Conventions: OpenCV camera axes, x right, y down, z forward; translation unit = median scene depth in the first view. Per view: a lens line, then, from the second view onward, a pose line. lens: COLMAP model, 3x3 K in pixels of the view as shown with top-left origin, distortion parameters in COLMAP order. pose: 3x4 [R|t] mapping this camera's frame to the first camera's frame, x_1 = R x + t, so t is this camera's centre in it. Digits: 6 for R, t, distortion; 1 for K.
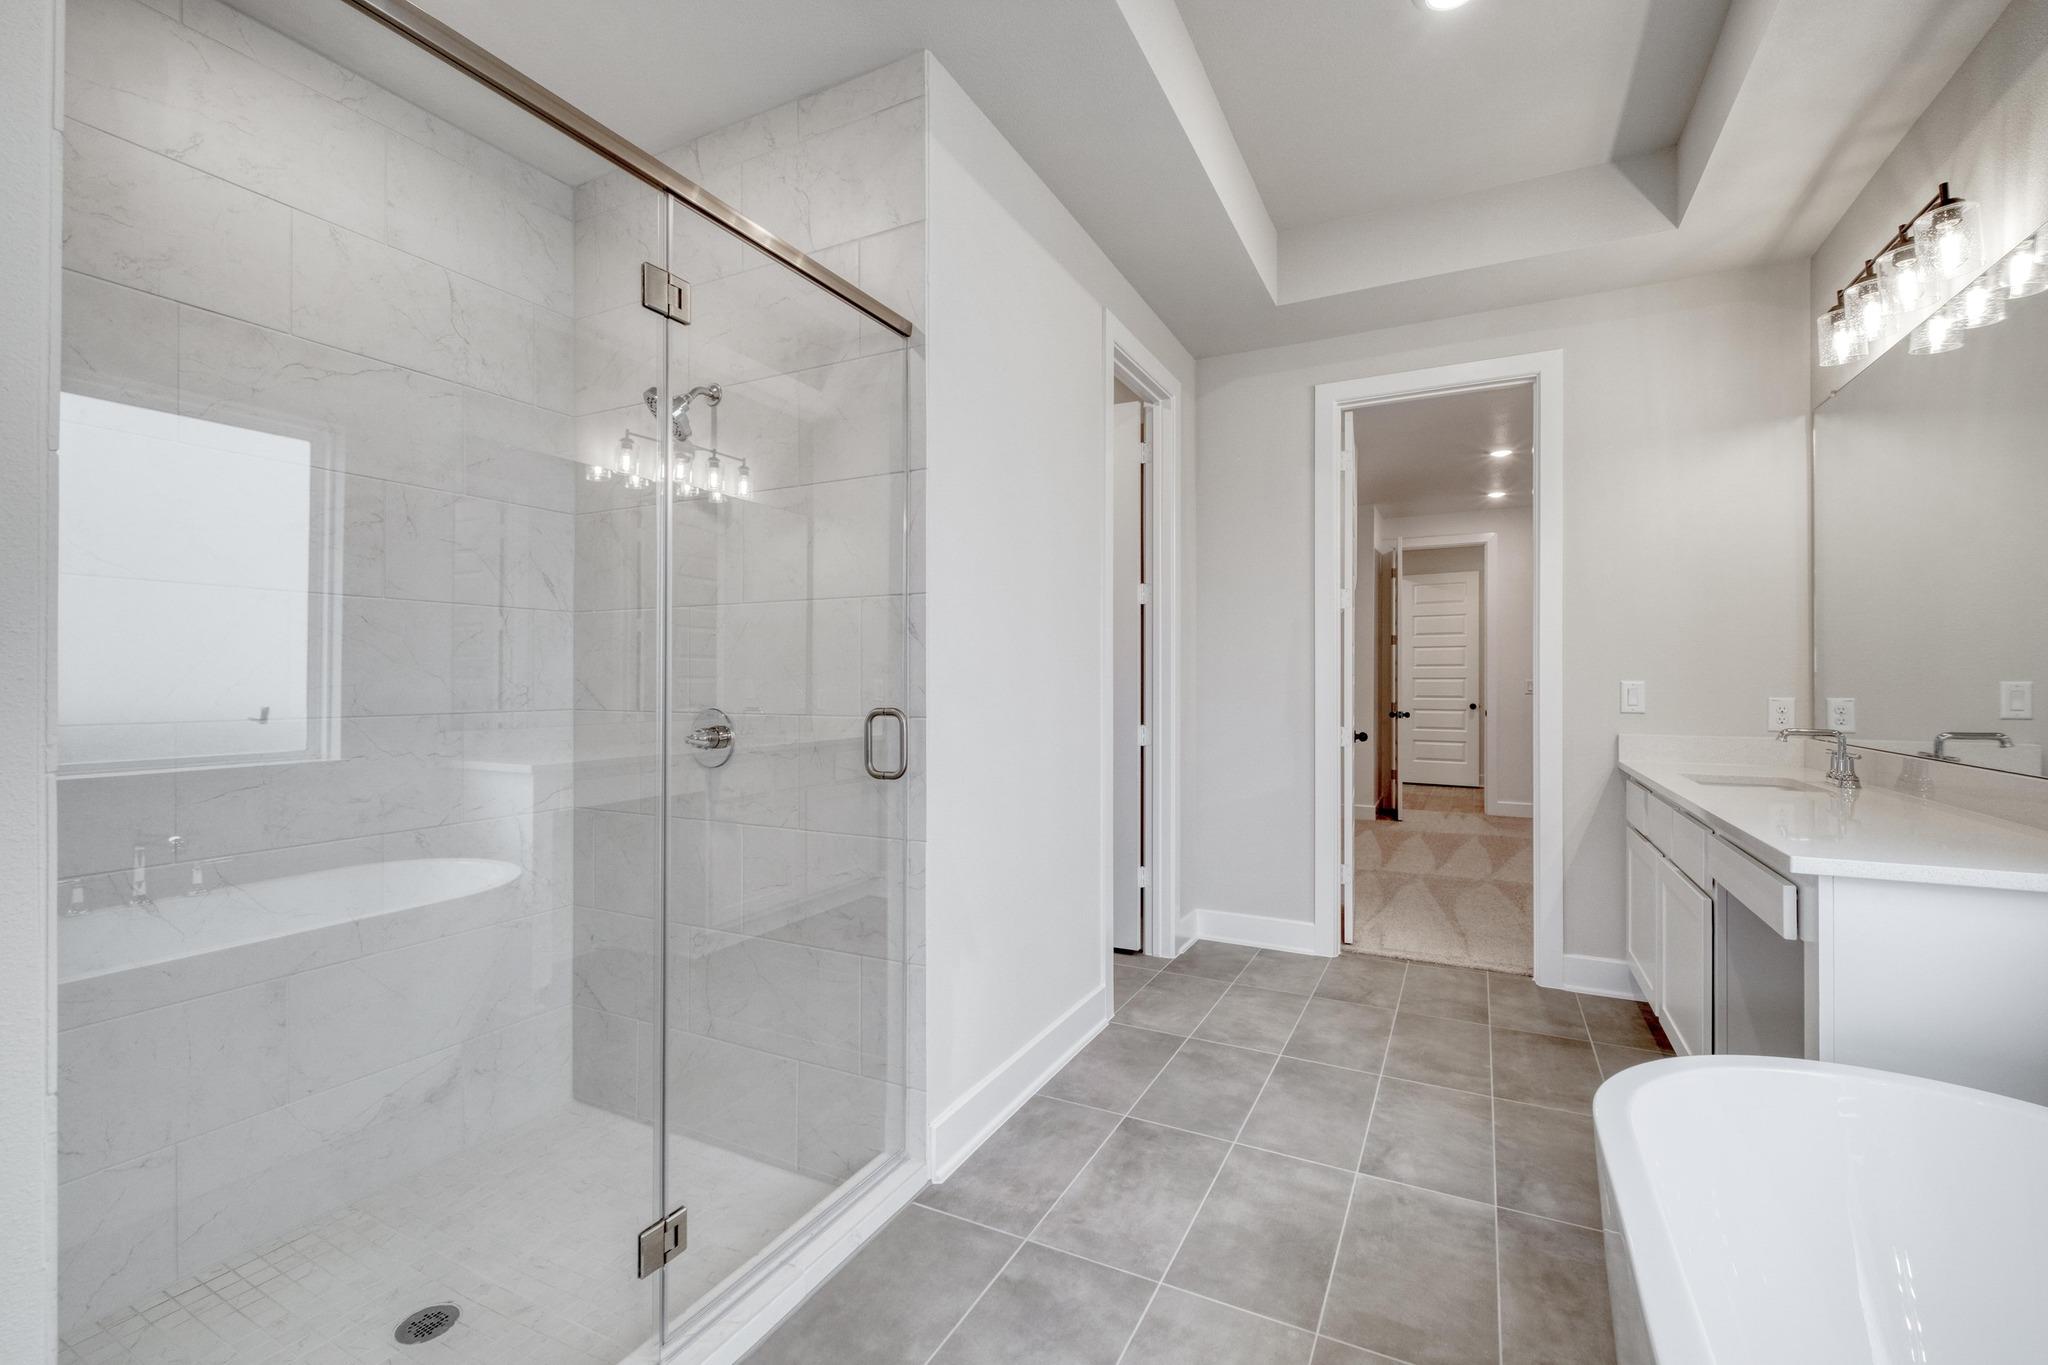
lens RADIAL K [[879.5, 0, 1027.1], [0, 879.5, 674.9], [0, 0, 1]] dist [0.008459, -0.004475]
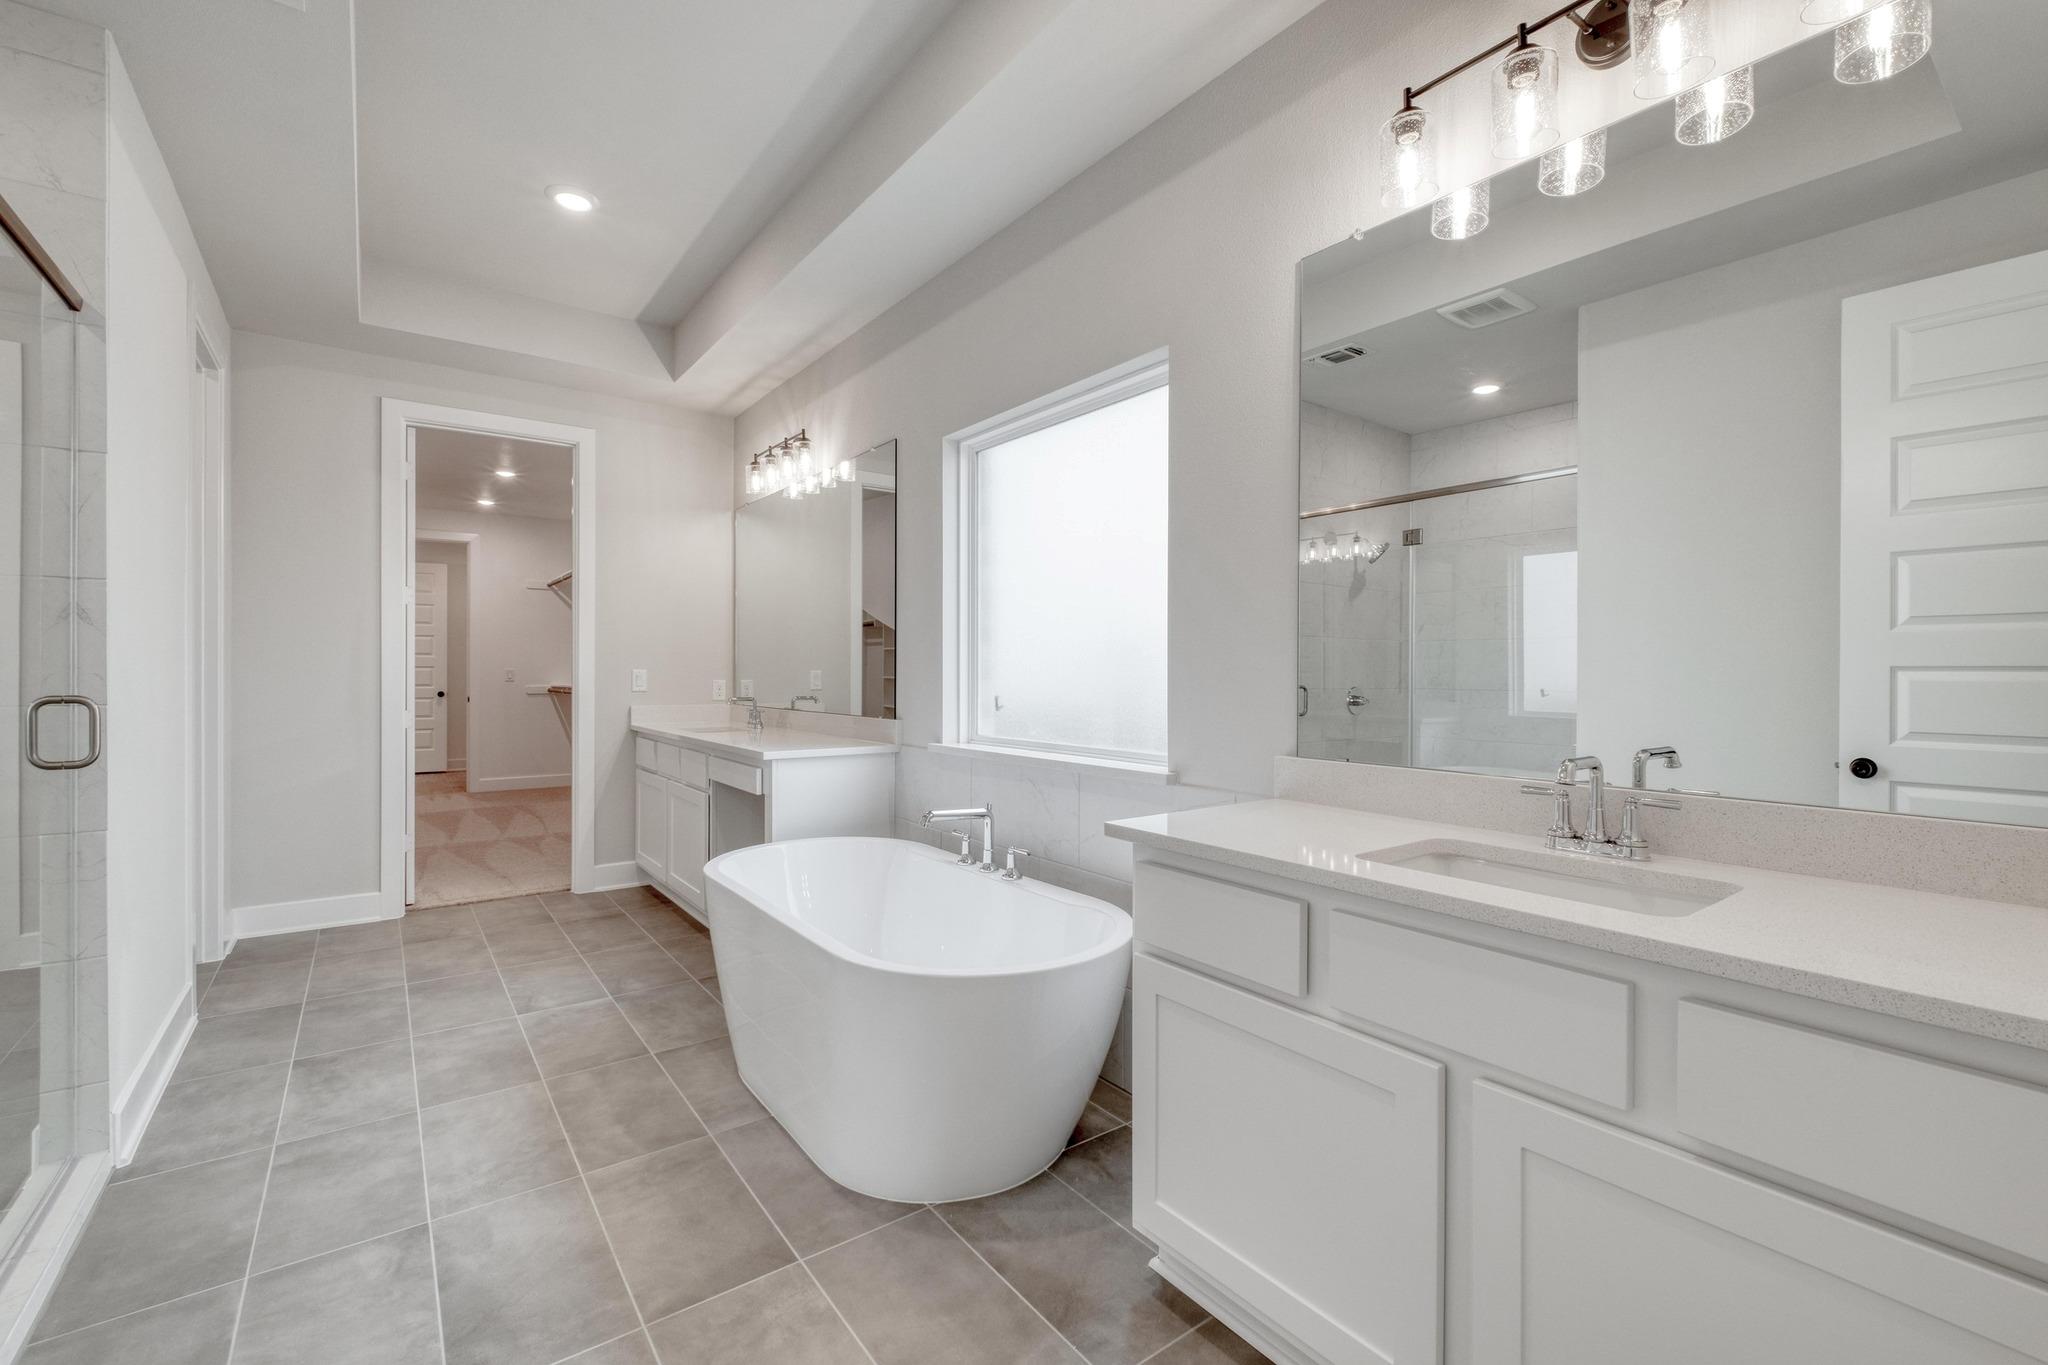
lens RADIAL K [[879.5, 0, 1026.3], [0, 879.5, 674.8], [0, 0, 1]] dist [0.008459, -0.004475]
pose [[0.445577, -0.003131, 0.895238, -0.425922], [-0.007688, 0.999944, 0.007323, -0.000403], [-0.895211, -0.010146, 0.445528, -0.289386]]
